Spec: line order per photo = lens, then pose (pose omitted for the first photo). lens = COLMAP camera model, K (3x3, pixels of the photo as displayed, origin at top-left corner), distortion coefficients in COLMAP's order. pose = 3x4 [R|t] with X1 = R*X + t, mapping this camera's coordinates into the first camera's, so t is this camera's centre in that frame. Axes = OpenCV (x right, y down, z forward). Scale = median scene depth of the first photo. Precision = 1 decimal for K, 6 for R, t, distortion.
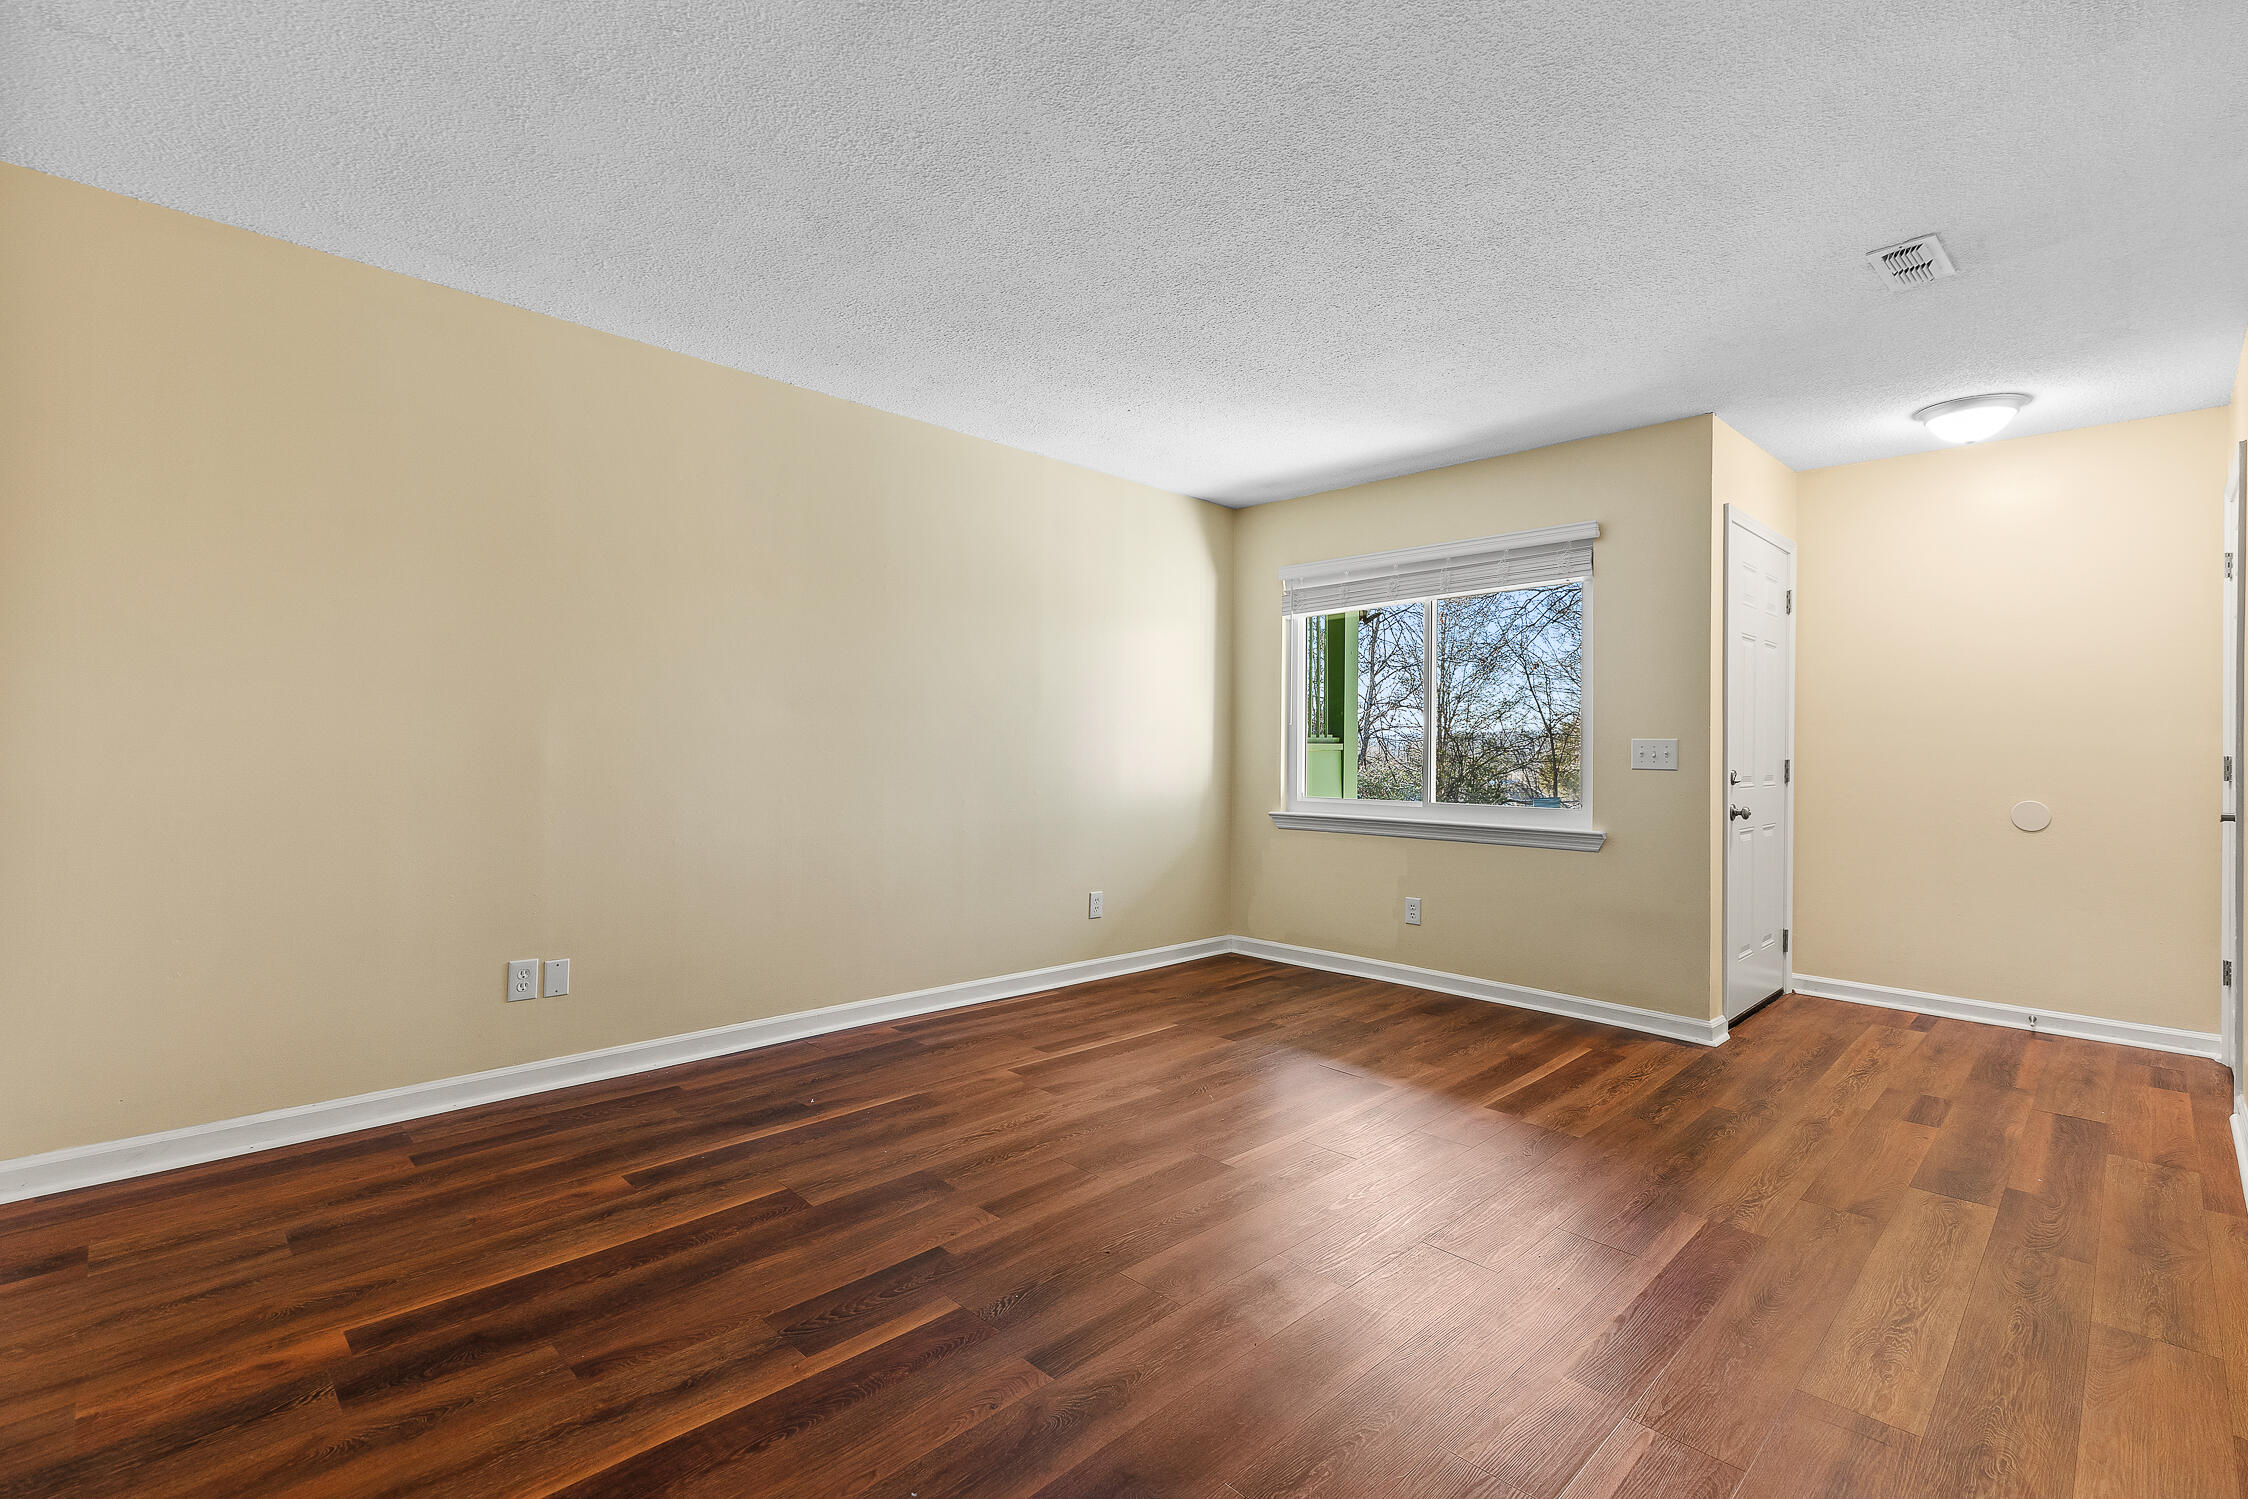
lens RADIAL K [[1009.9, 0, 1129.7], [0, 1009.9, 738.9], [0, 0, 1]] dist [0.003175, -0.000462]
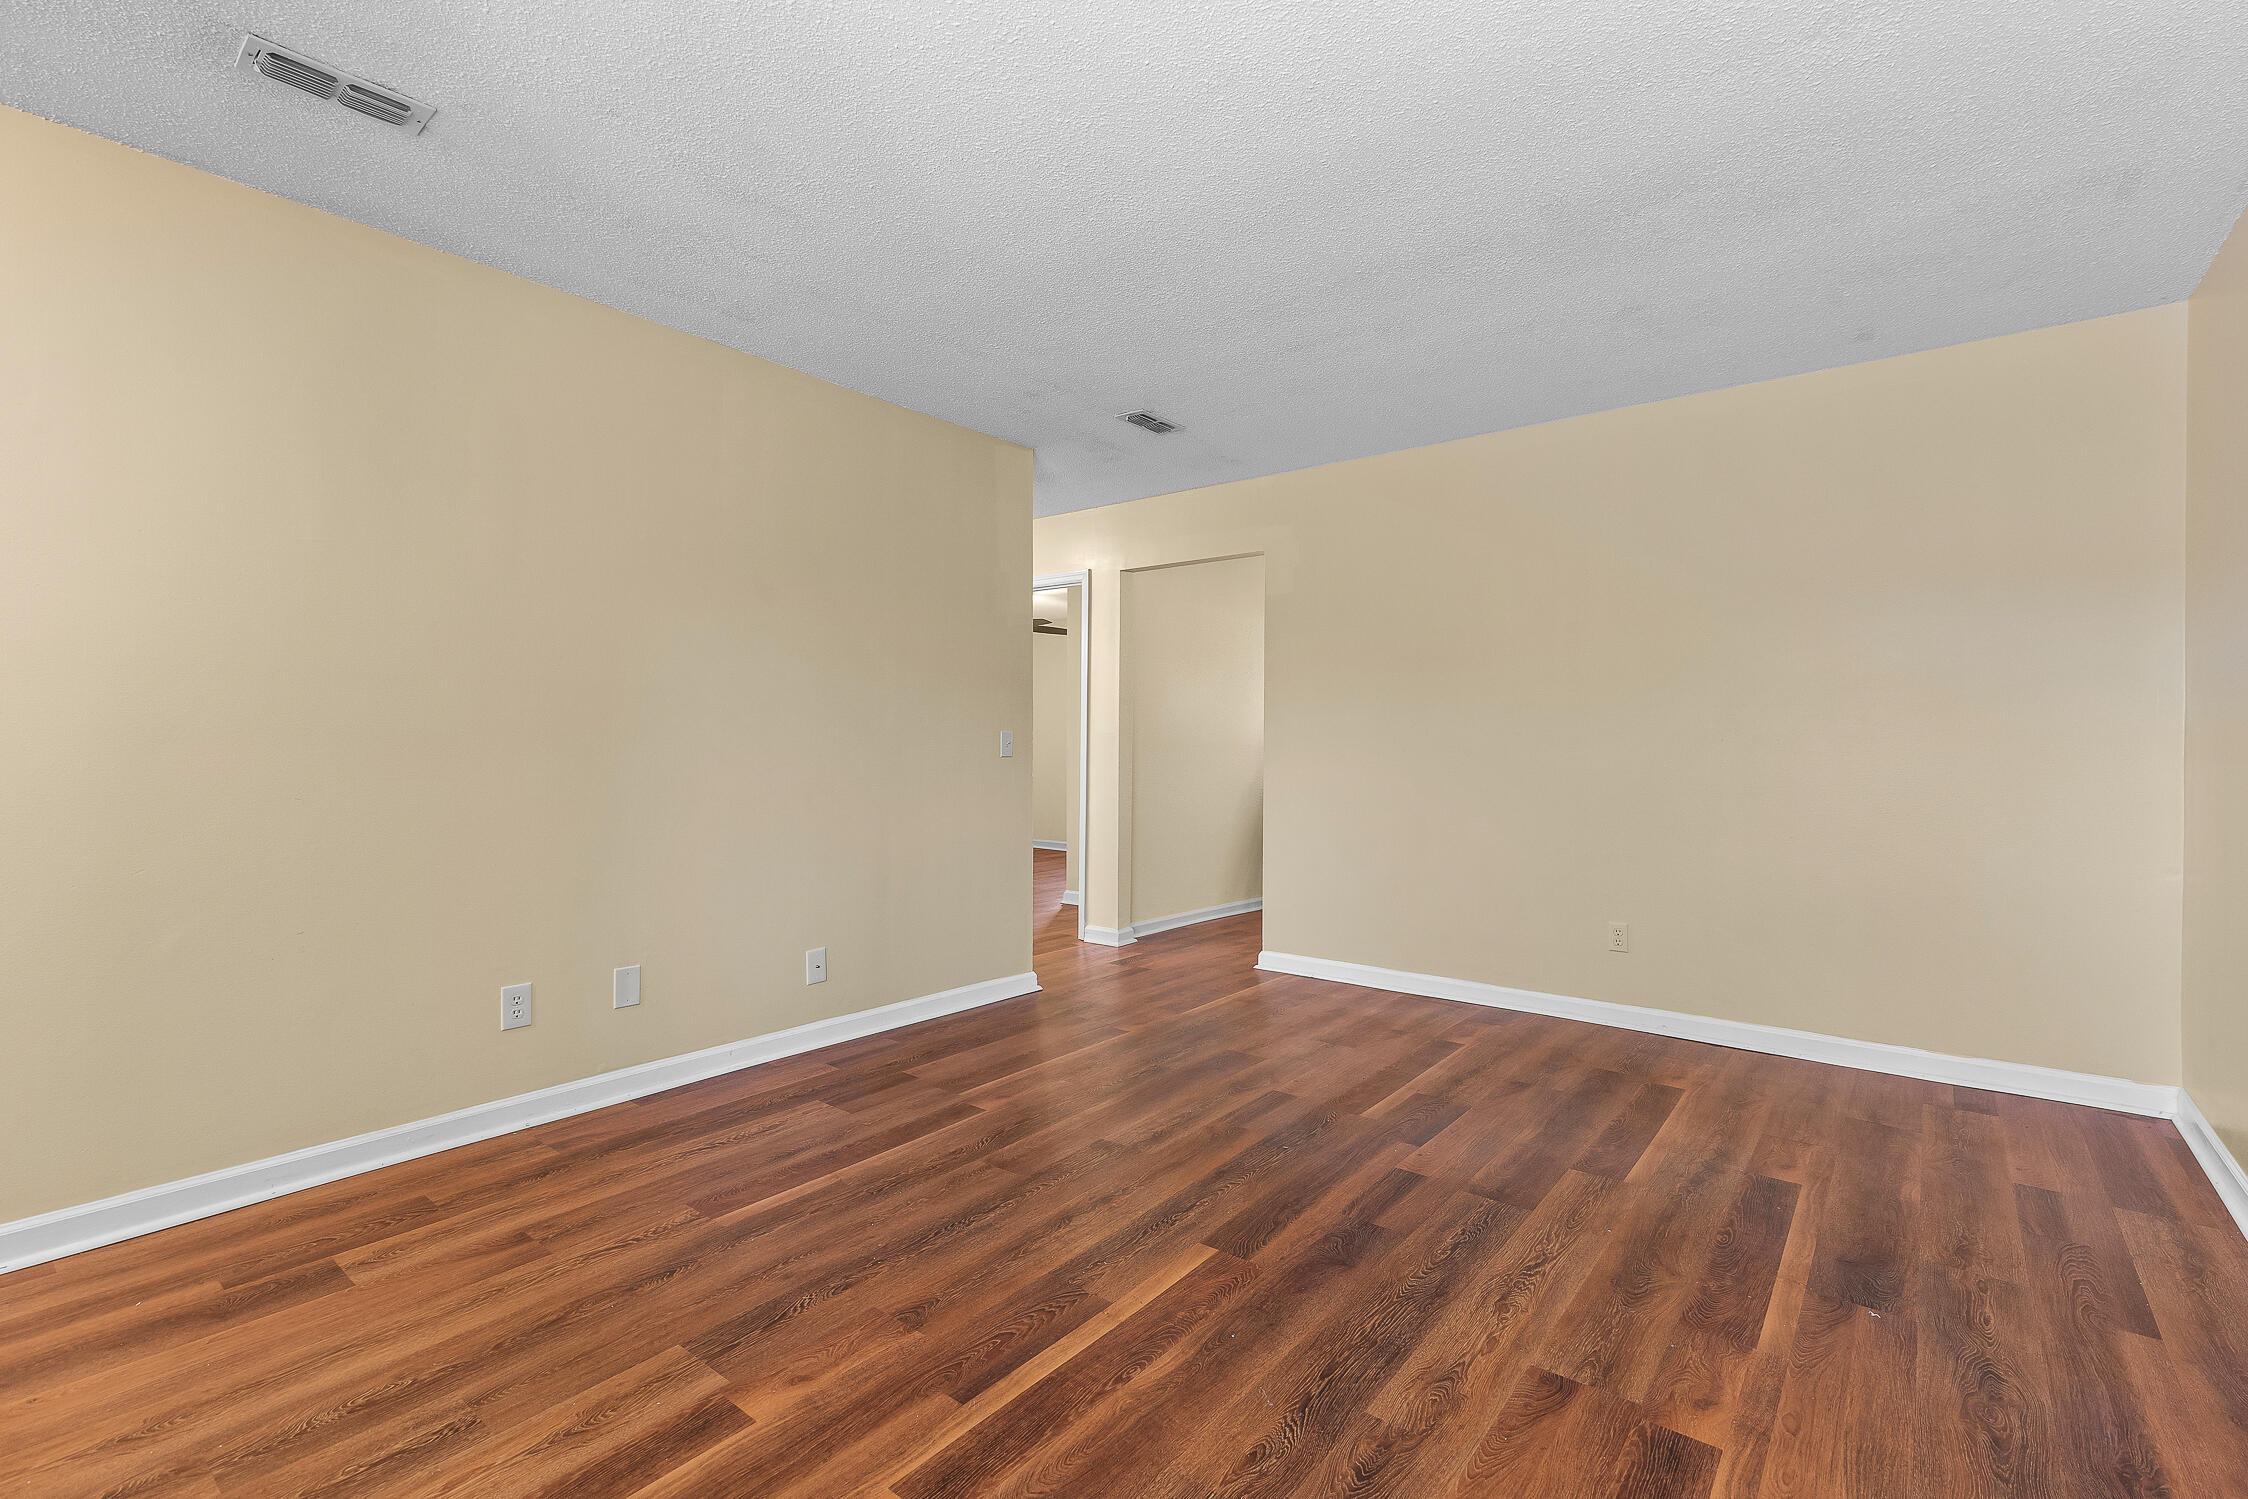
lens RADIAL K [[1009.9, 0, 1129.7], [0, 1009.9, 738.9], [0, 0, 1]] dist [0.003175, -0.000462]
pose [[-0.993452, -0.018147, -0.112797, 0.251286], [-0.016898, 0.999785, -0.012020, 0.014172], [0.112991, -0.010035, -0.993545, 1.746589]]
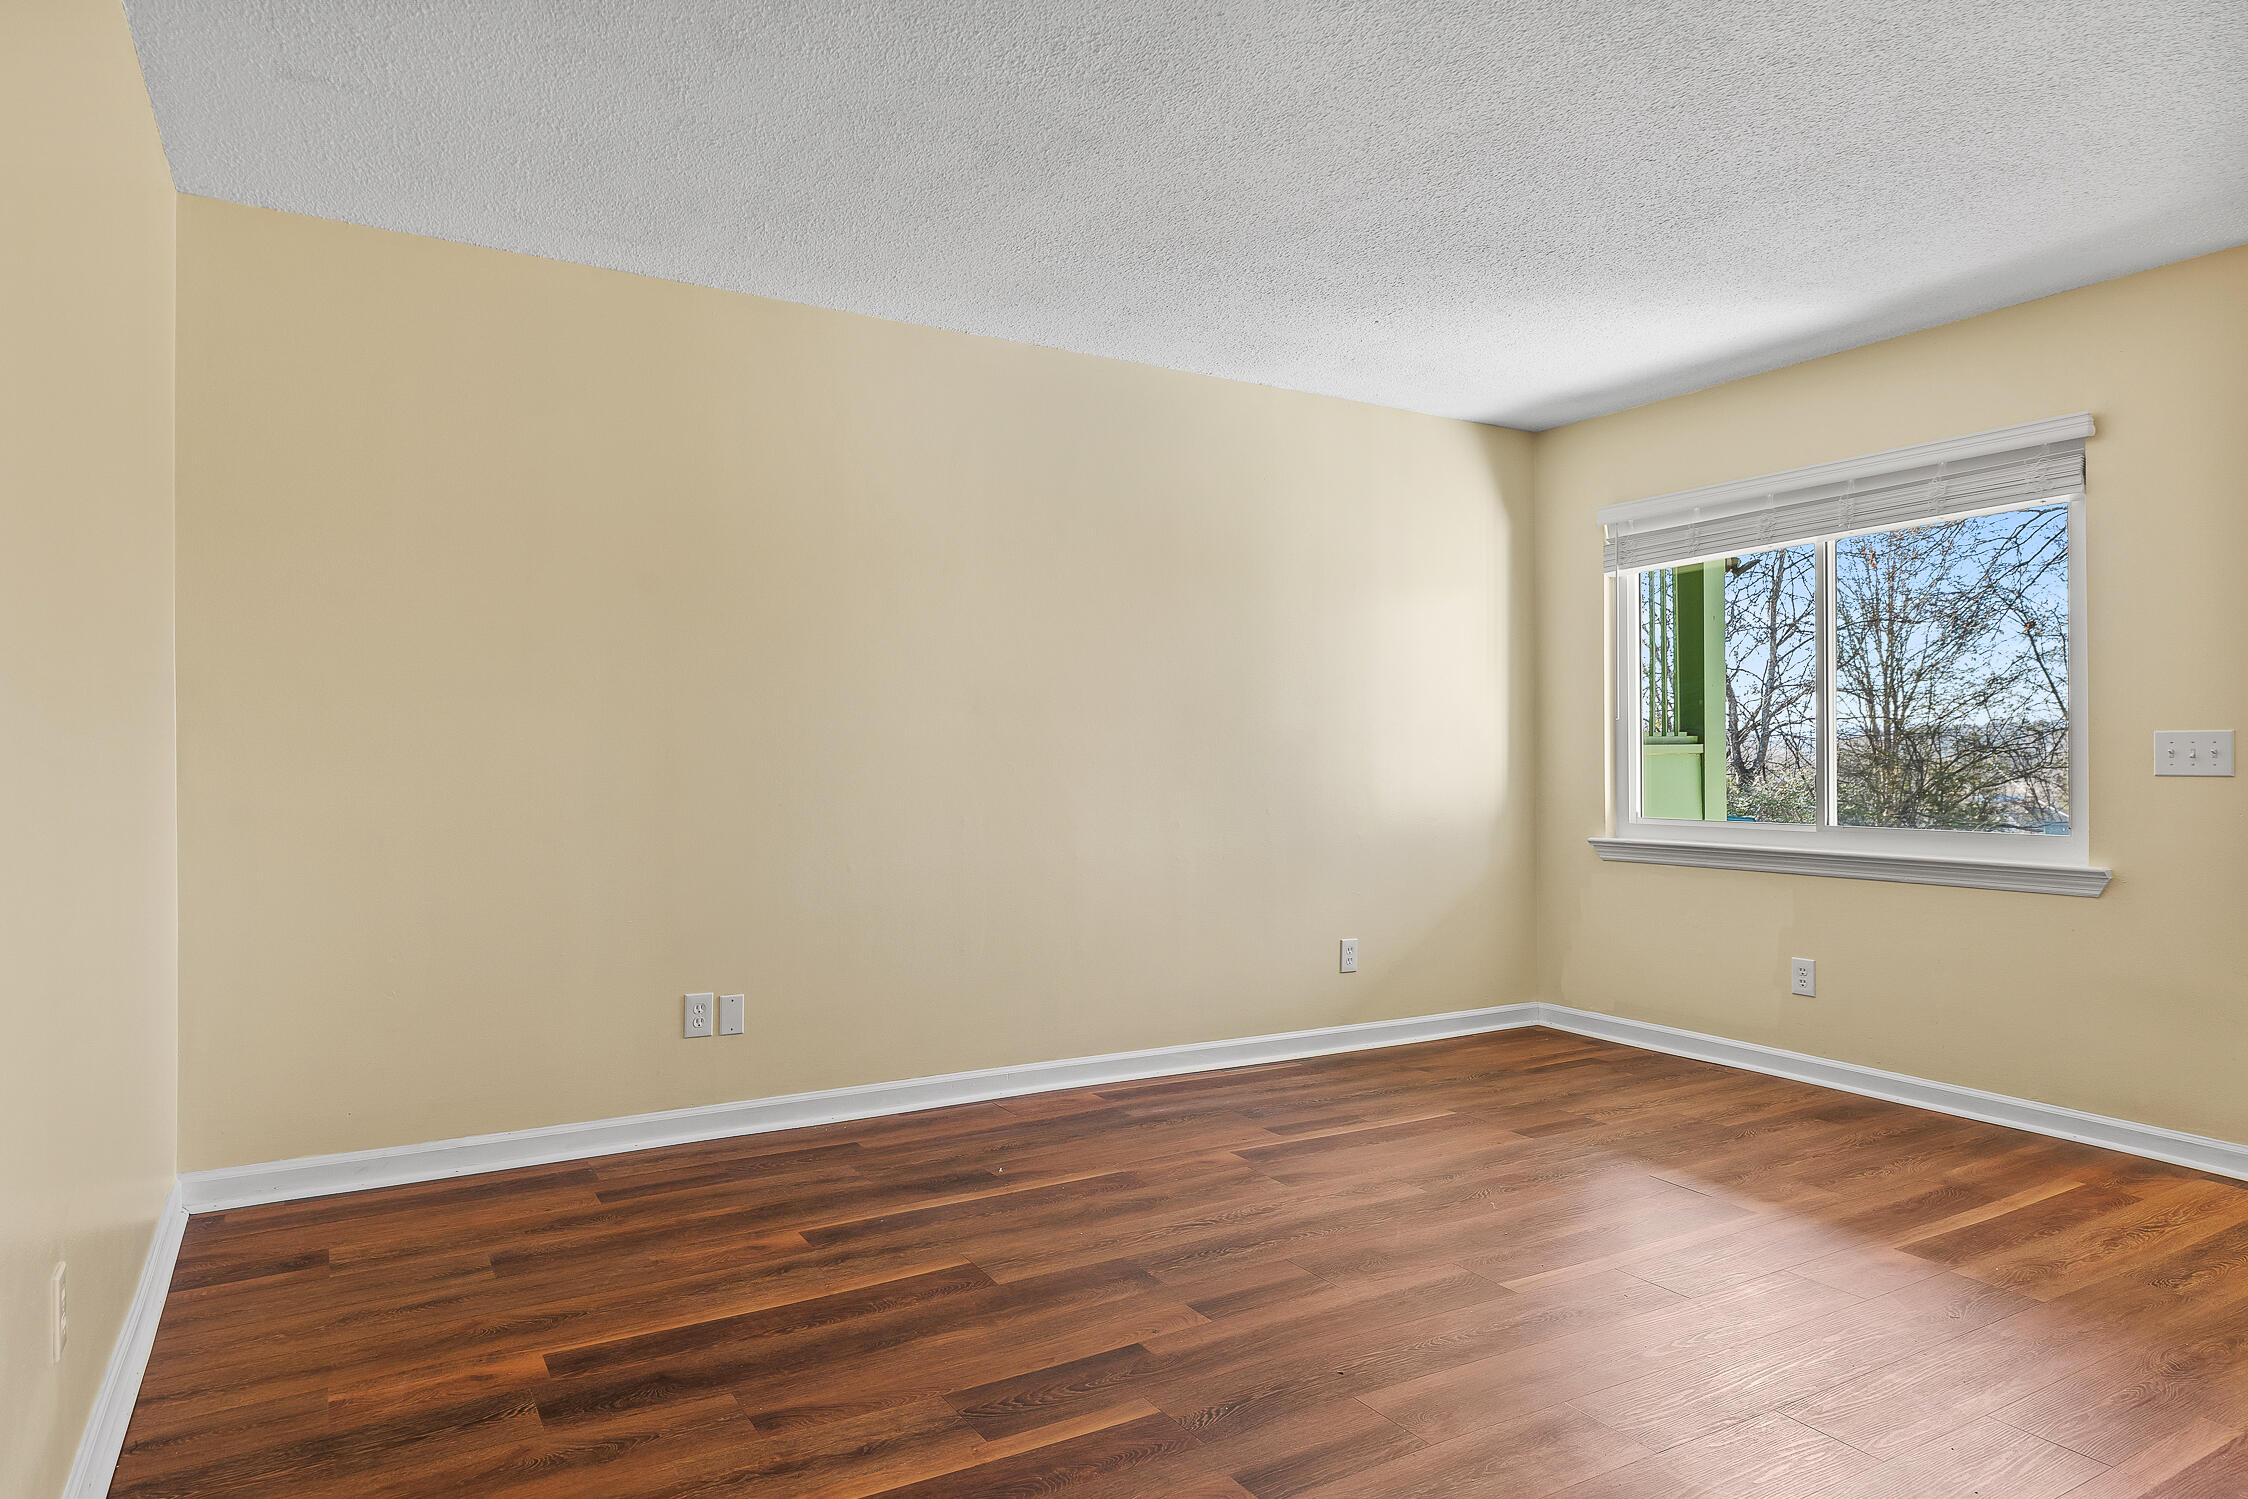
lens RADIAL K [[1303.8, 0, 1049.7], [0, 1303.8, 755.5], [0, 0, 1]] dist [-0.000073, -0.001151]
pose [[0.962035, -0.012398, -0.272643, 0.035127], [0.014602, 0.999875, 0.006054, 0.000532], [0.272534, -0.009805, 0.962096, -0.054427]]
